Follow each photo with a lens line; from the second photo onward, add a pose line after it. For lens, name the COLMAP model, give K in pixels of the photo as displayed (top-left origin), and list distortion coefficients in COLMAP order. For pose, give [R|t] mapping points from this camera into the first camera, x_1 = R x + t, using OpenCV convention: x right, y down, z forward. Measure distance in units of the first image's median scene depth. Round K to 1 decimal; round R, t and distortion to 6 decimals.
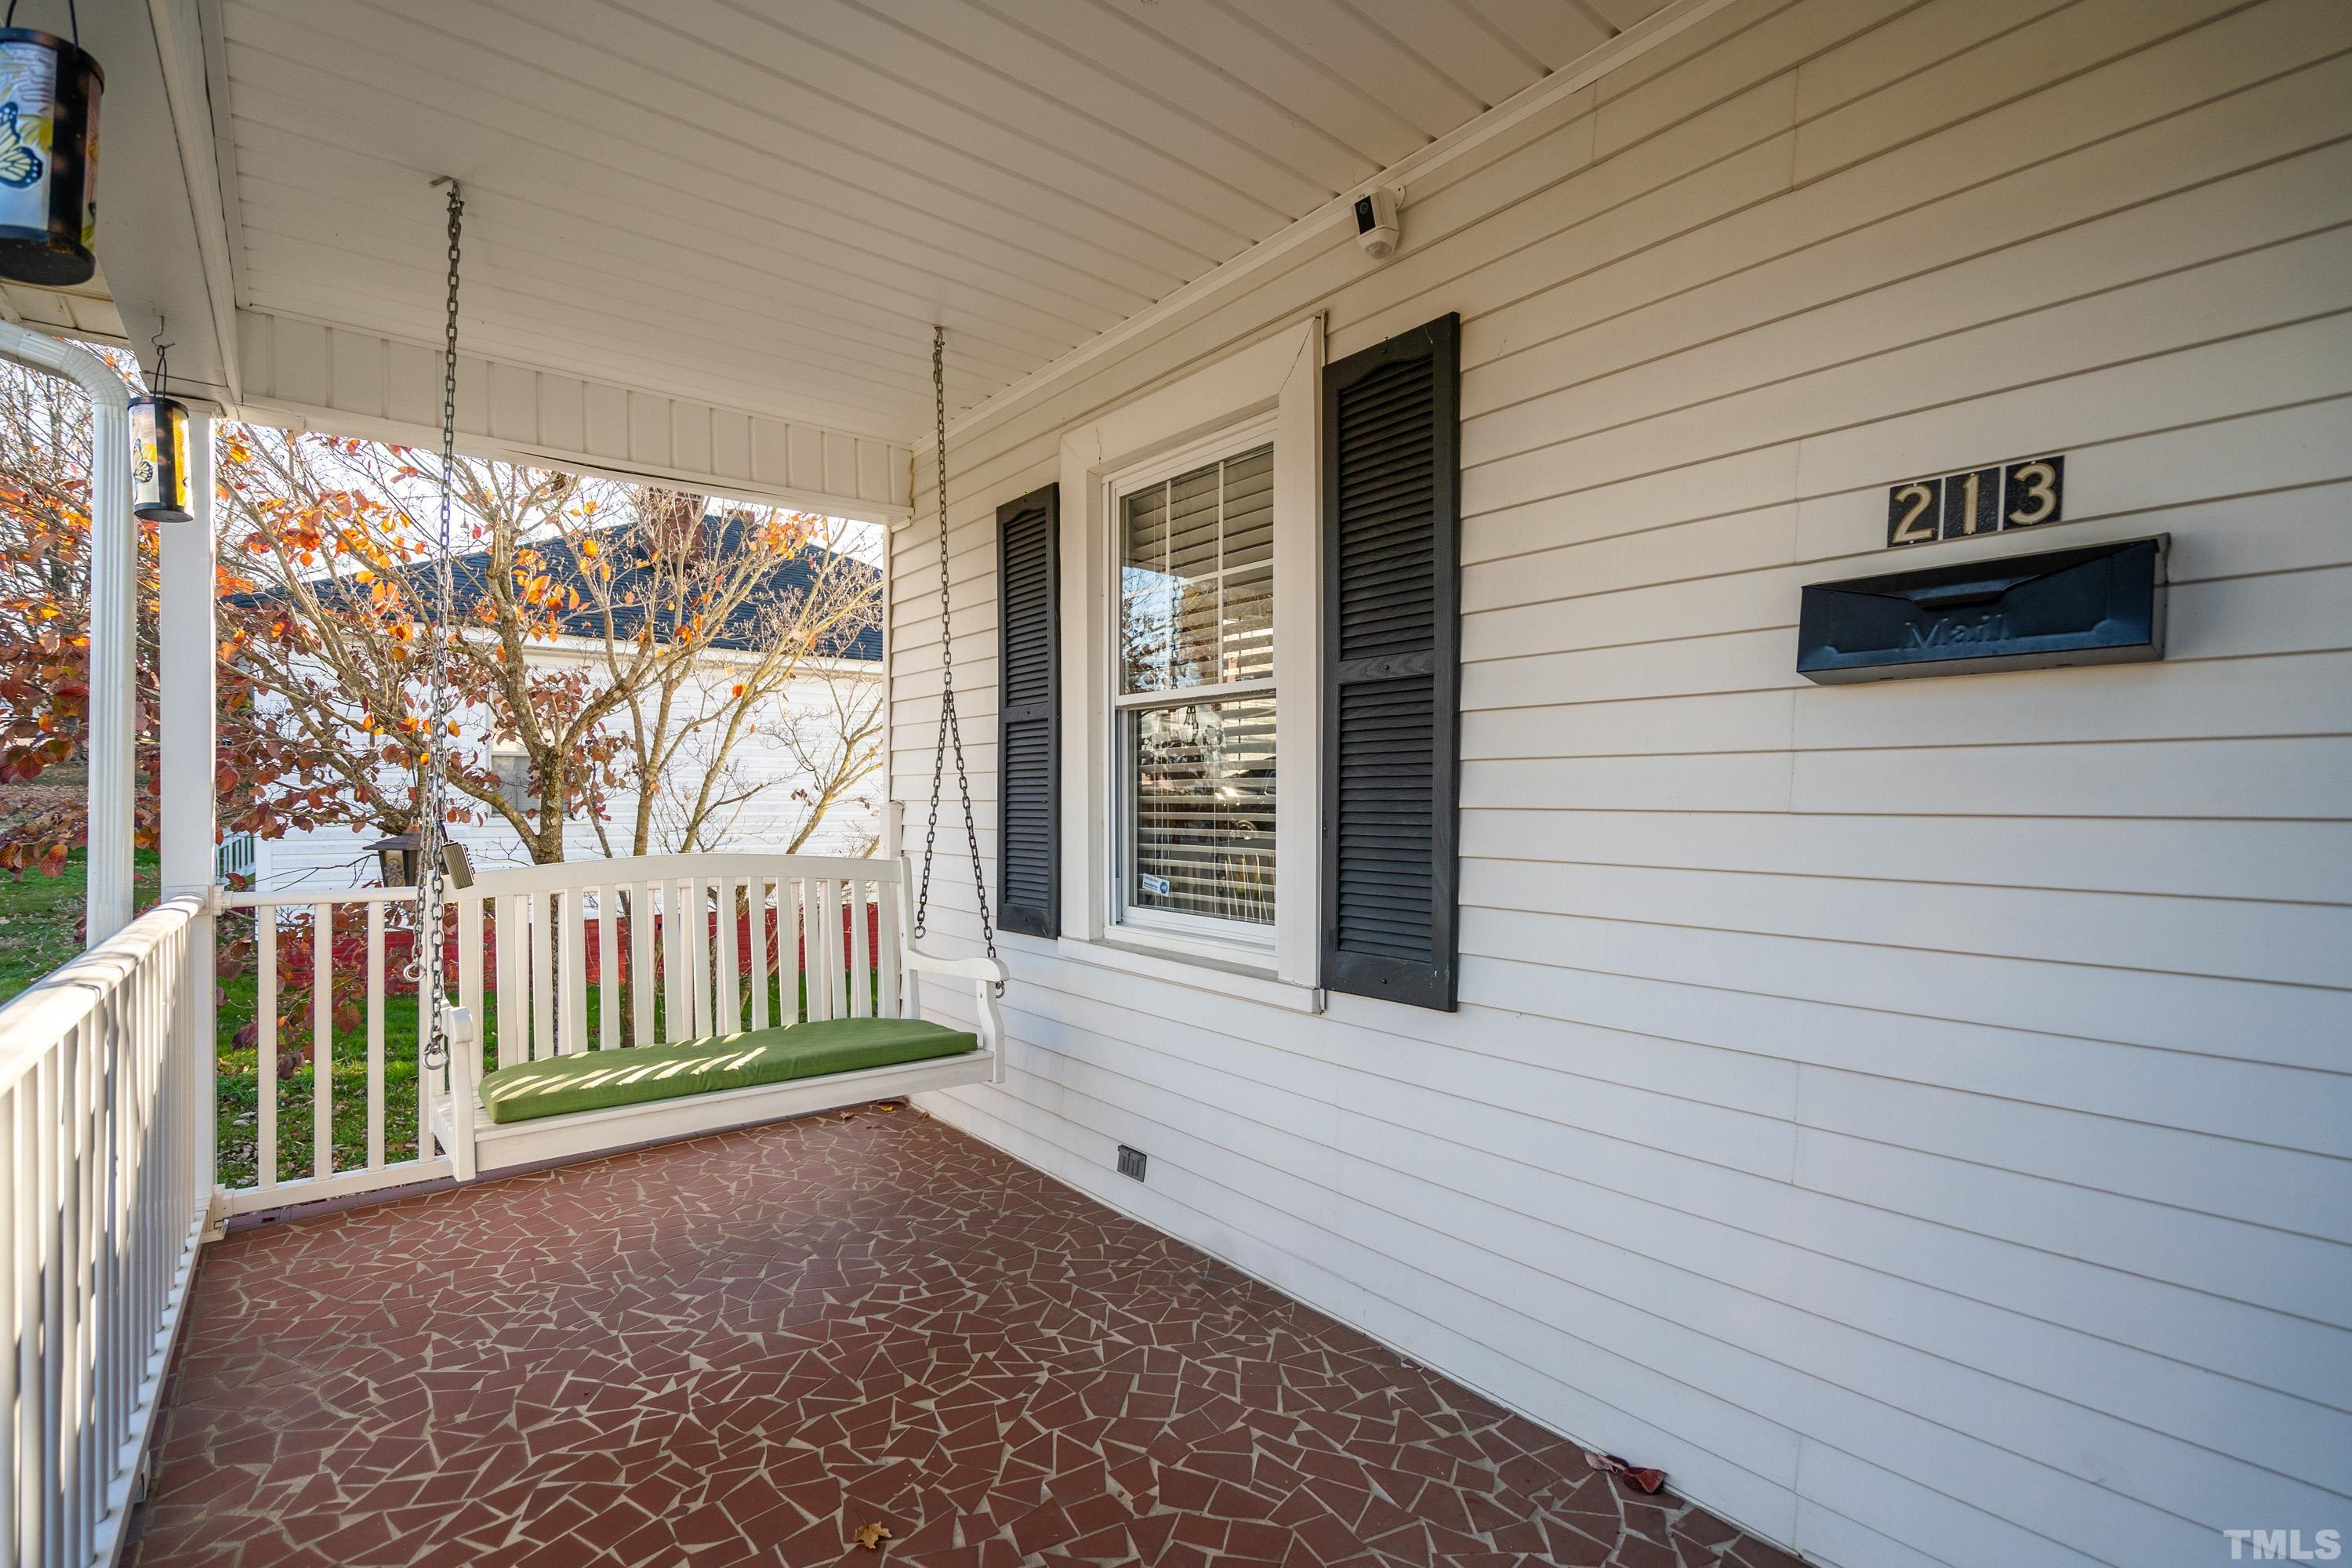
lens RADIAL K [[1074.4, 0, 1175.6], [0, 1074.4, 798.5], [0, 0, 1]] dist [-0.006962, 0.001443]
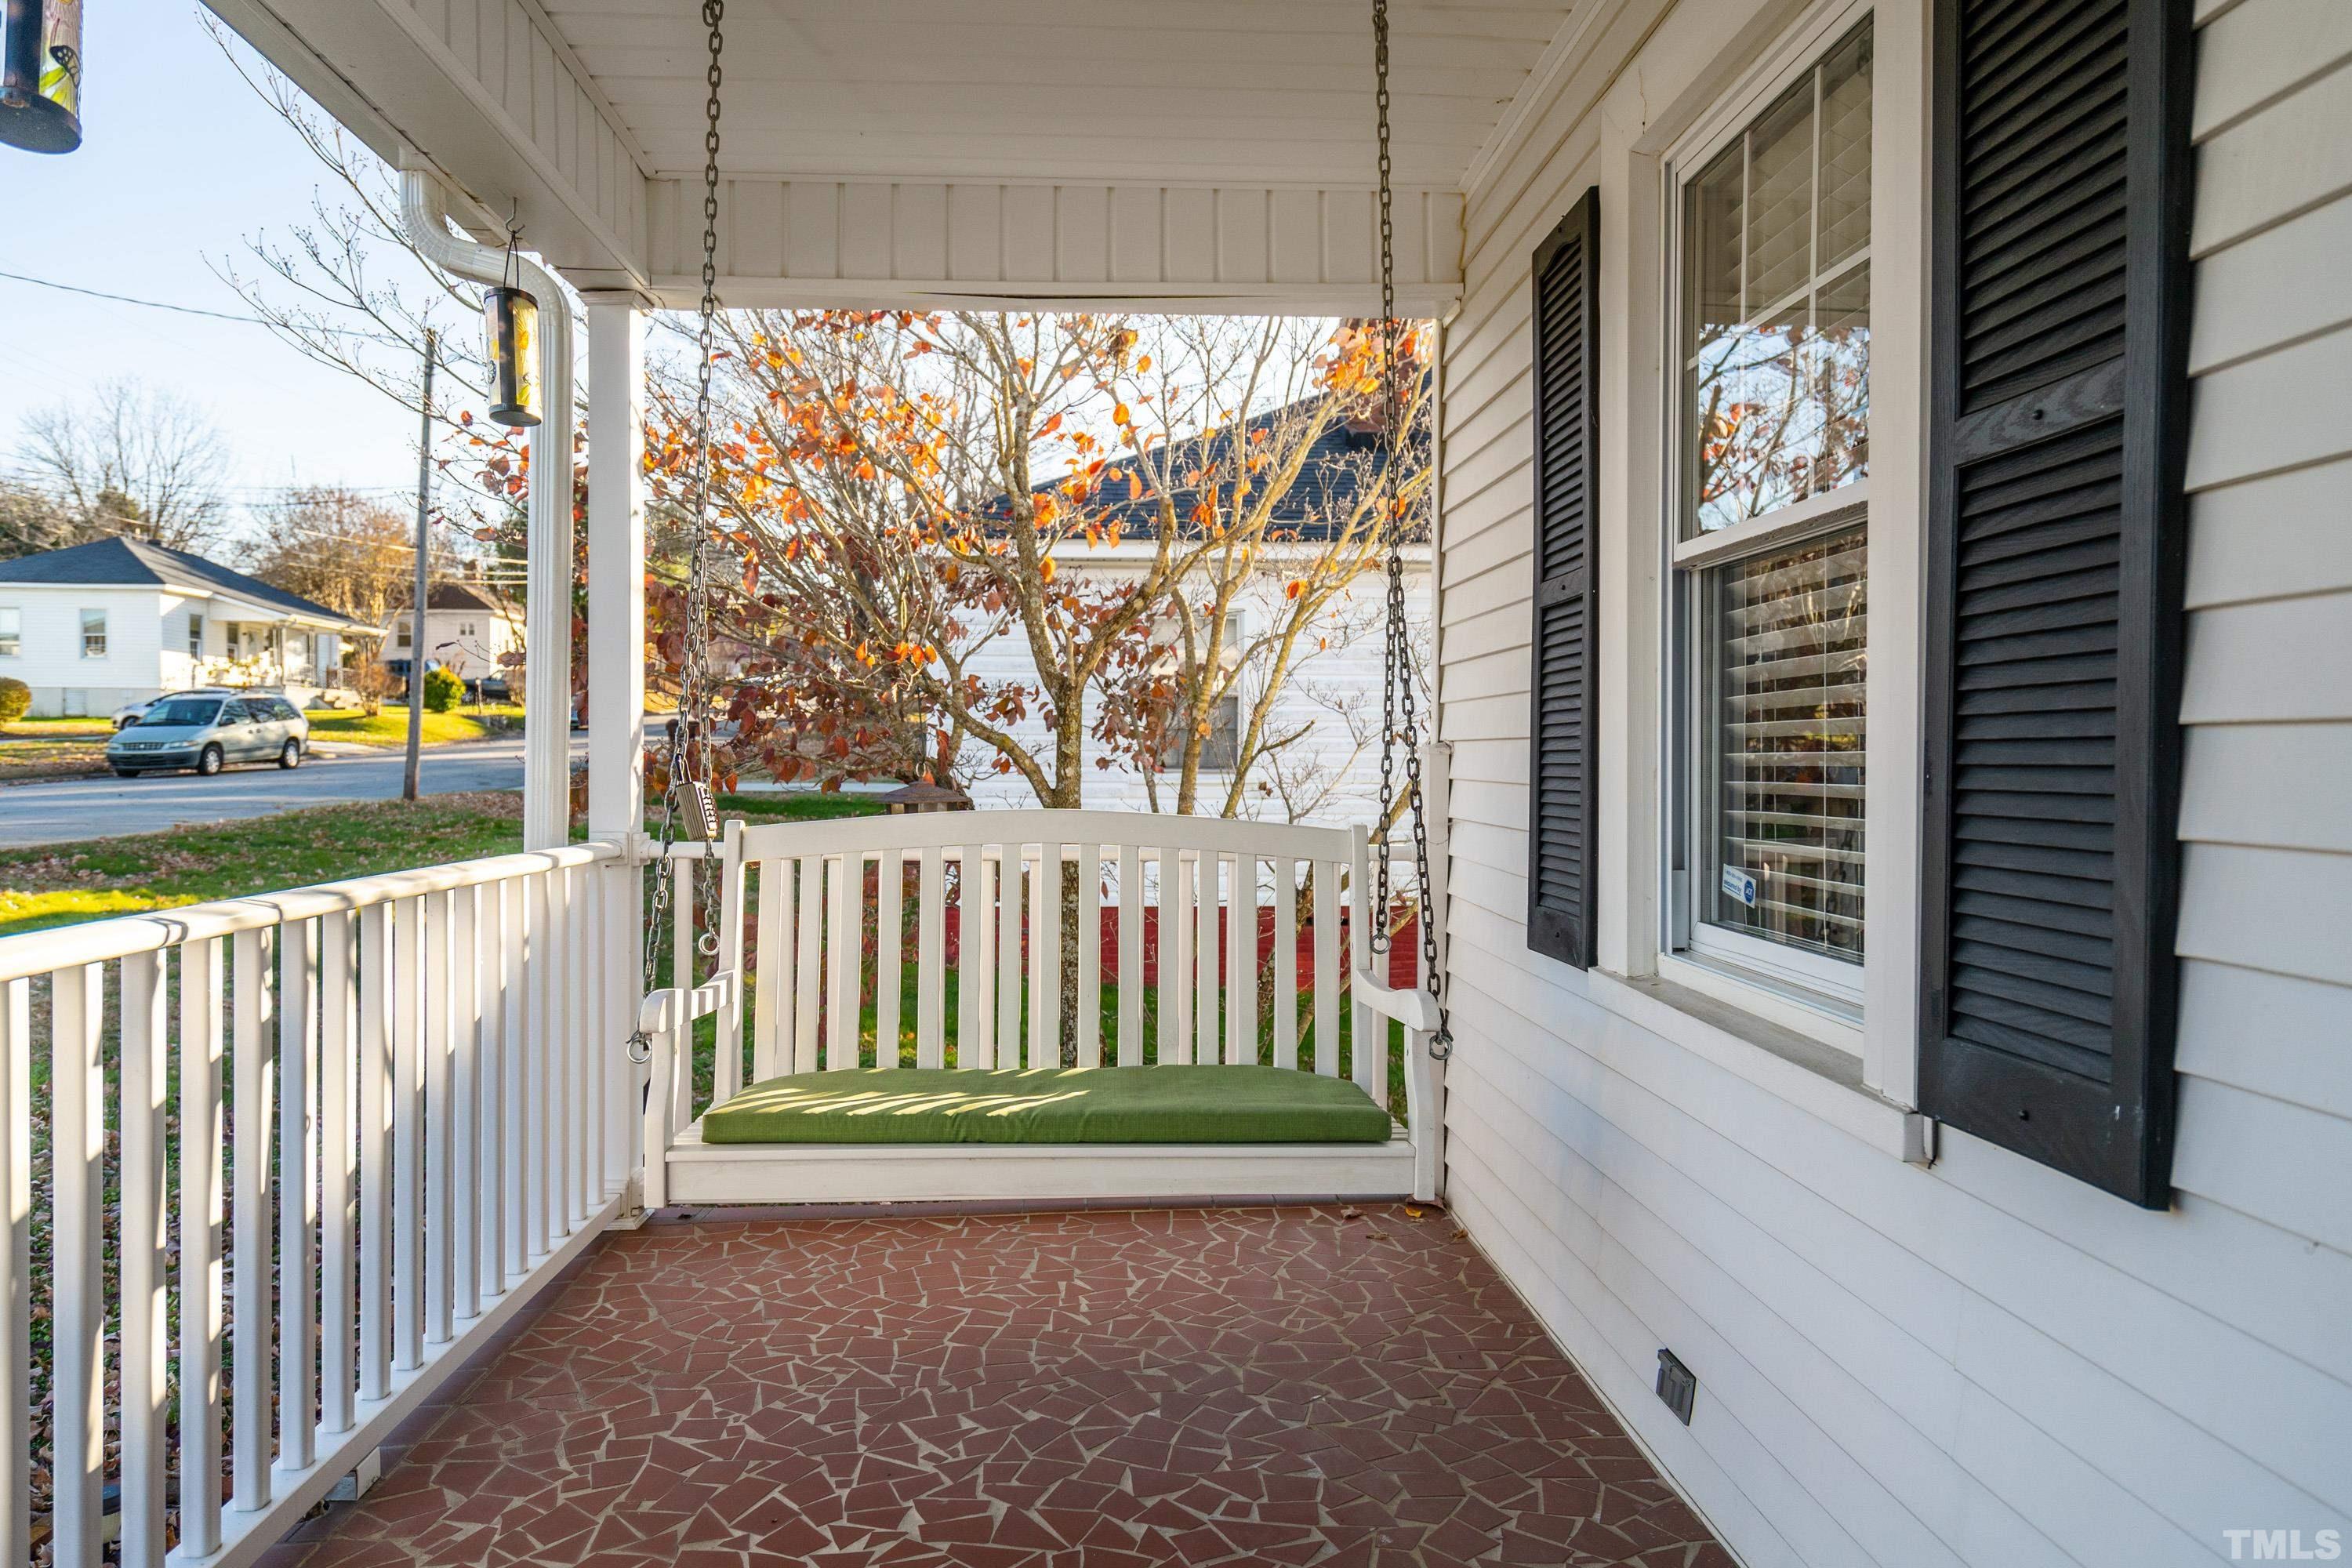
lens RADIAL K [[1547.4, 0, 1175.3], [0, 1547.4, 768.2], [0, 0, 1]] dist [0.001153, -0.000735]
pose [[0.812311, 0.006151, -0.583192, 0.242245], [-0.002296, 0.999970, 0.007348, 0.018023], [0.583220, -0.004630, 0.812301, 0.231448]]
